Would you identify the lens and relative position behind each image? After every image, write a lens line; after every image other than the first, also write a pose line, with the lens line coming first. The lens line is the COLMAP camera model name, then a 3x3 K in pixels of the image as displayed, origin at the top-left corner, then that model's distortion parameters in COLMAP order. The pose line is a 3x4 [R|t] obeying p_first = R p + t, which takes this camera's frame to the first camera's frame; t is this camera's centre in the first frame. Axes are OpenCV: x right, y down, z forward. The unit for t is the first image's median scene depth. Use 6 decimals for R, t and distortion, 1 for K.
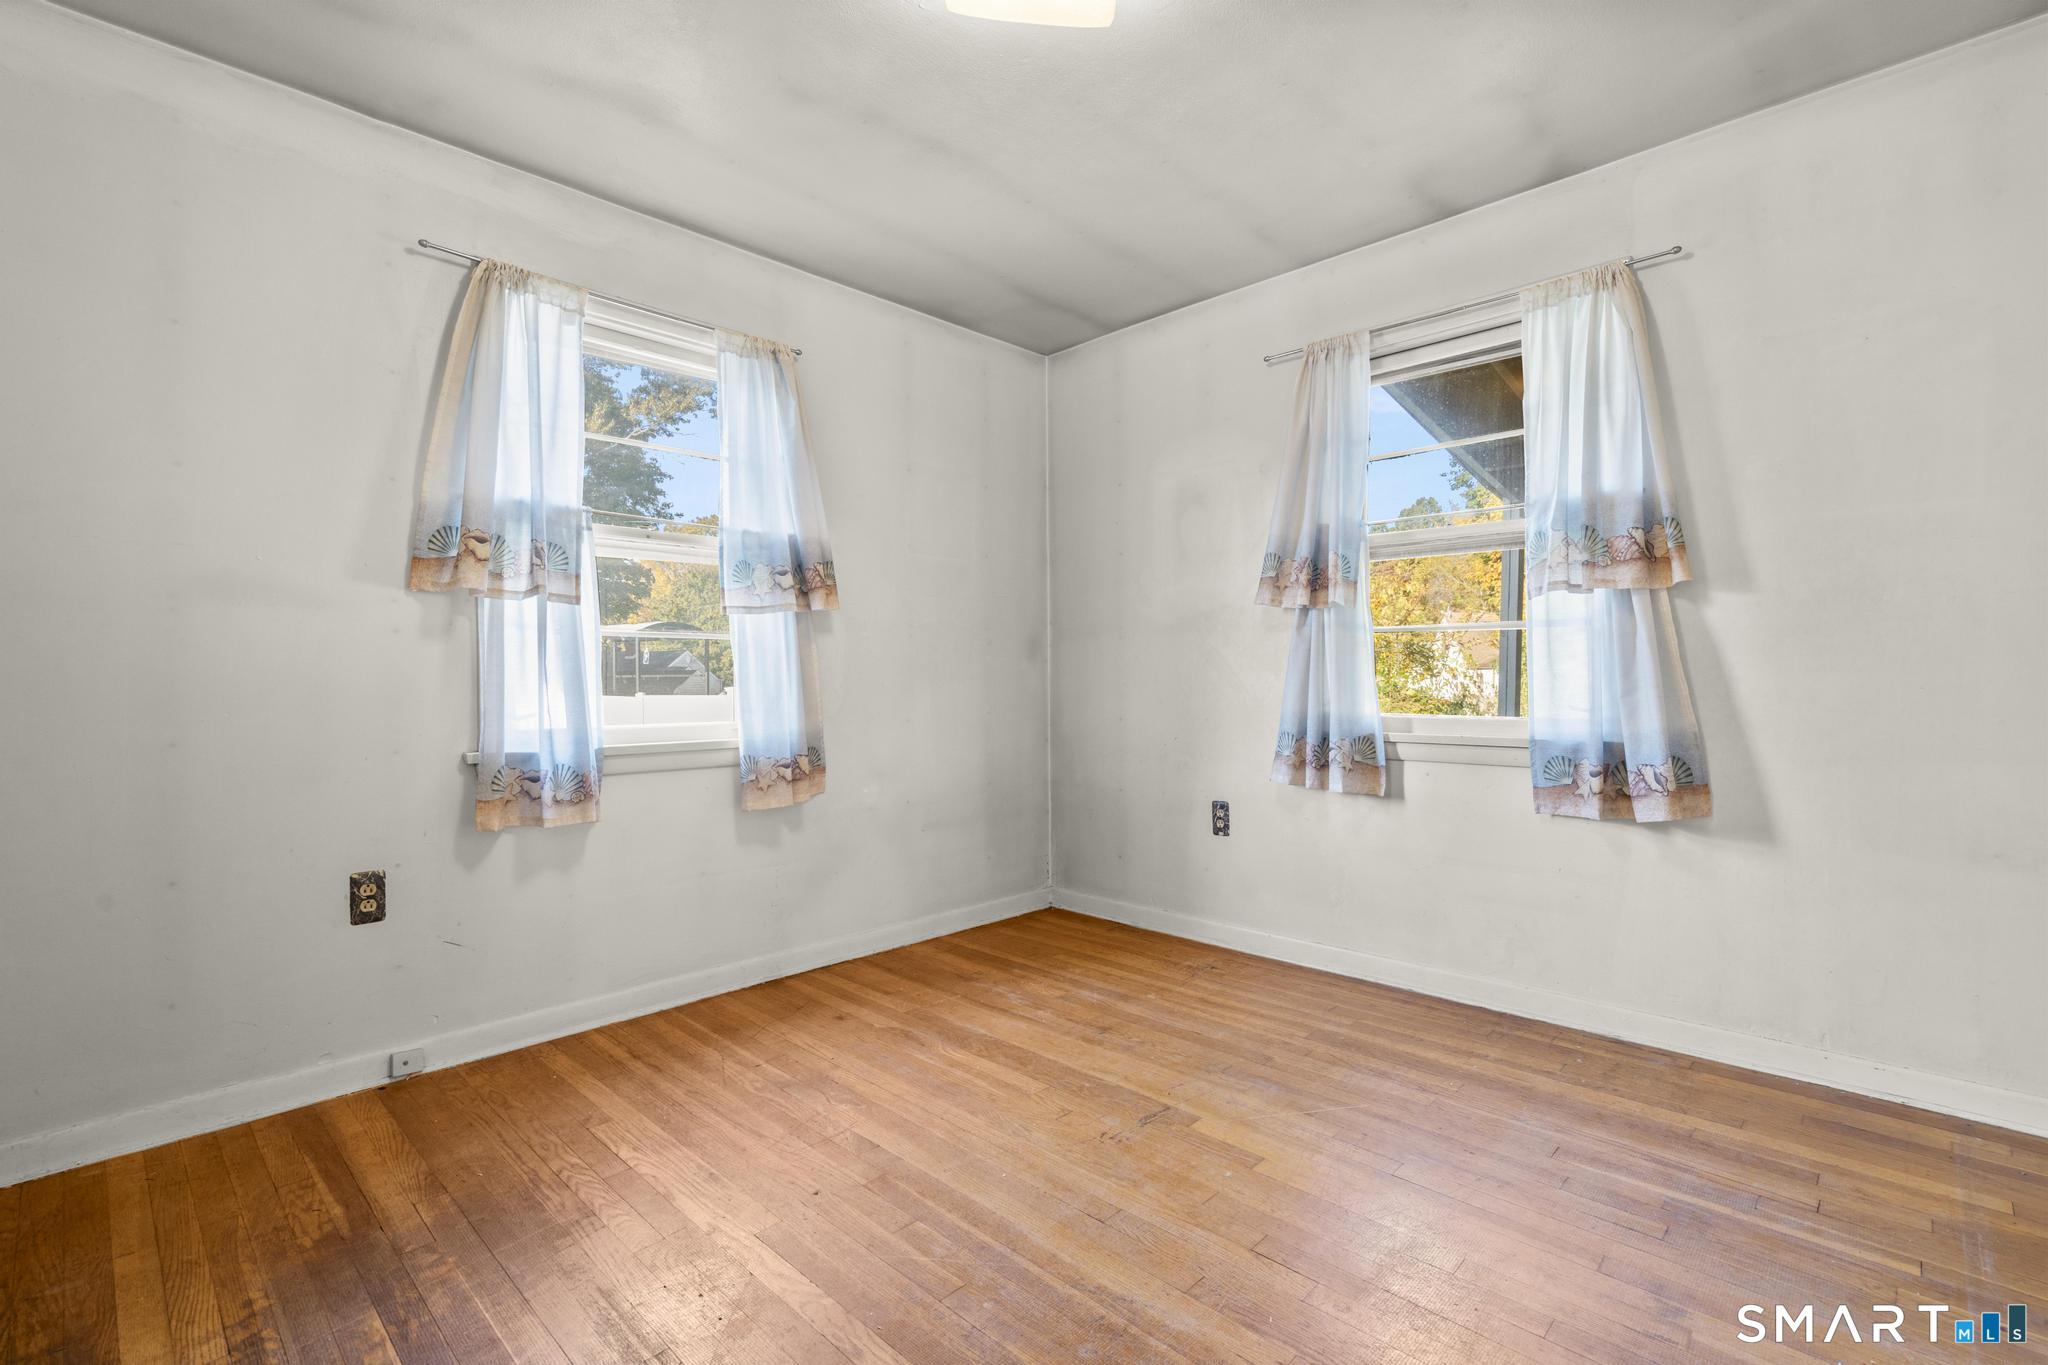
lens RADIAL K [[922.5, 0, 1025.4], [0, 922.5, 684.8], [0, 0, 1]] dist [-0.003654, 0.001387]
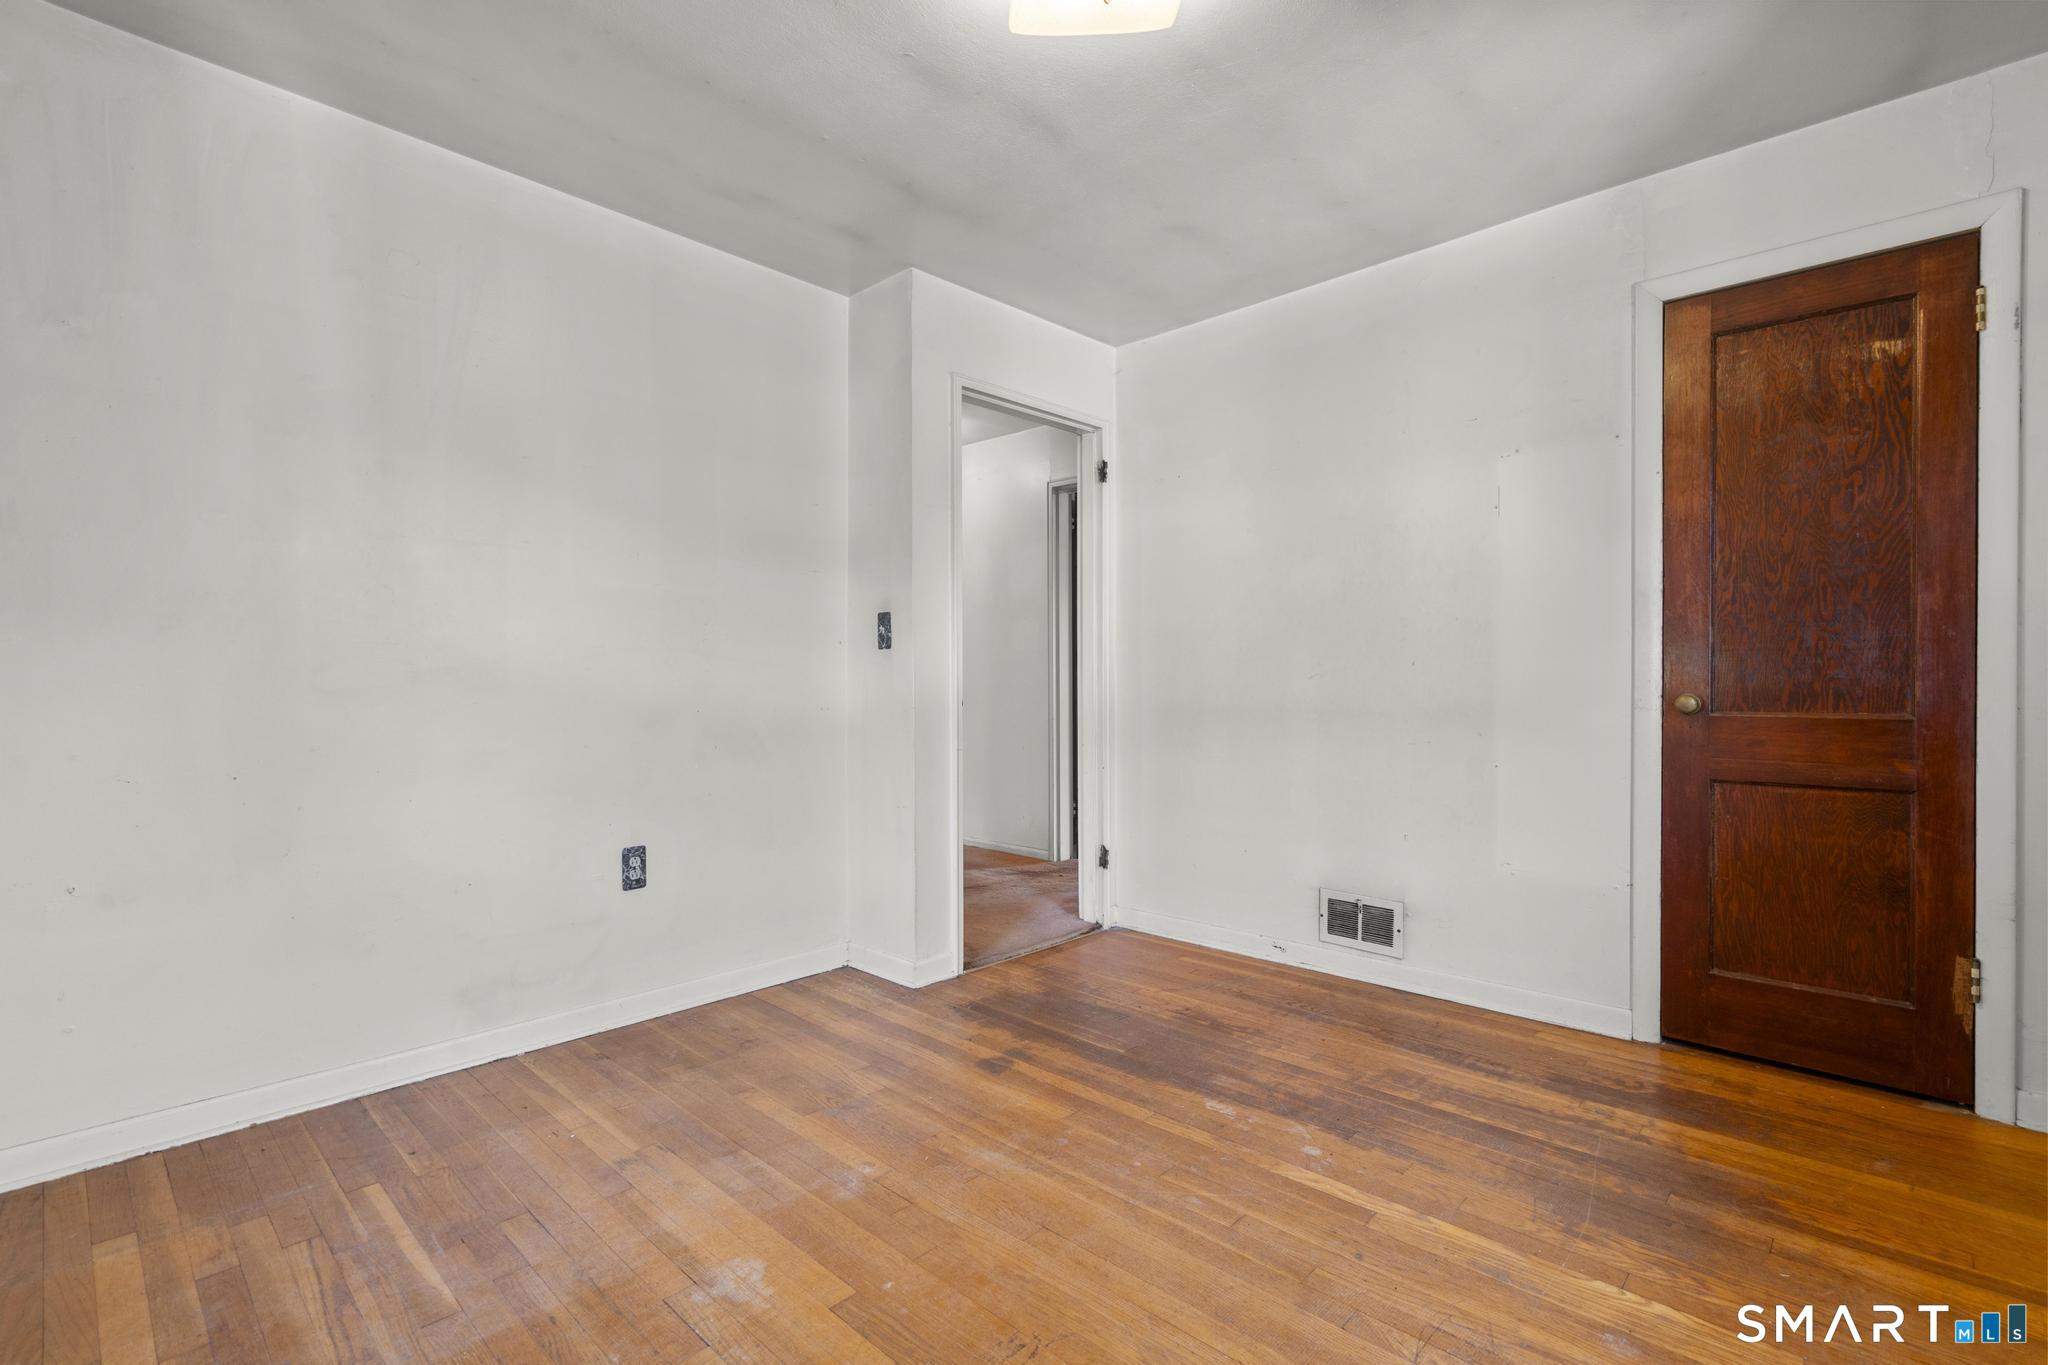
lens RADIAL K [[922.5, 0, 1022.9], [0, 922.5, 683.9], [0, 0, 1]] dist [-0.003654, 0.001387]
pose [[-0.999867, 0.009958, -0.012893, 0.112672], [0.009768, 0.999845, 0.014650, -0.025270], [0.013037, 0.014522, -0.999810, 1.964904]]
